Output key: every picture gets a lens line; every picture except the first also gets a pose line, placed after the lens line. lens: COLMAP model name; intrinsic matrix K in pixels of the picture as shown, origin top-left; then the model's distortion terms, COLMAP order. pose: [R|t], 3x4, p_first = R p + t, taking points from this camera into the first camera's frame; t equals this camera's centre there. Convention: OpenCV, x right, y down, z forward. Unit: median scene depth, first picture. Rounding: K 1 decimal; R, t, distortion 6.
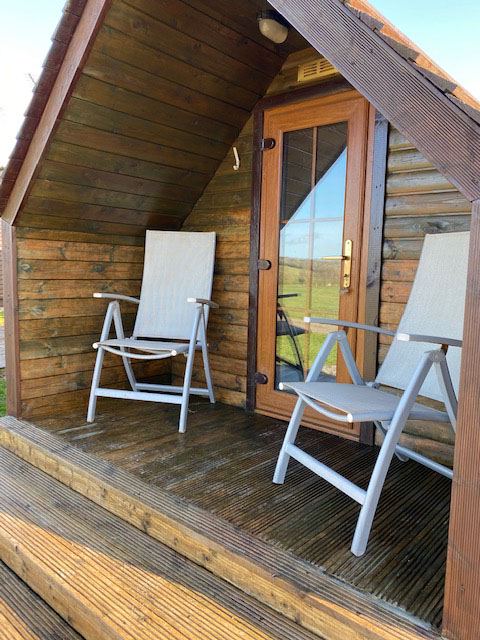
lens RADIAL K [[484.1, 0, 269.8], [0, 484.1, 323.2], [0, 0, 1]] dist [-0.030889, -0.006580]
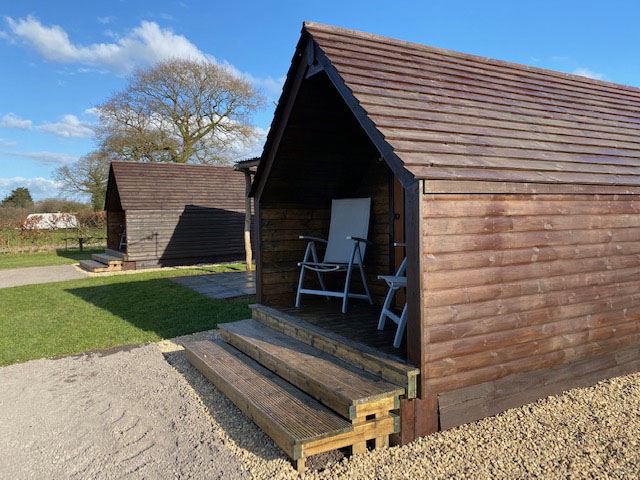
lens RADIAL K [[484.1, 0, 319.4], [0, 484.1, 240.2], [0, 0, 1]] dist [-0.030889, -0.006580]
pose [[0.925109, -0.031021, -0.378432, 0.388570], [-0.000976, 0.996460, -0.084067, 0.103941], [0.379700, 0.078140, 0.921804, -0.643636]]
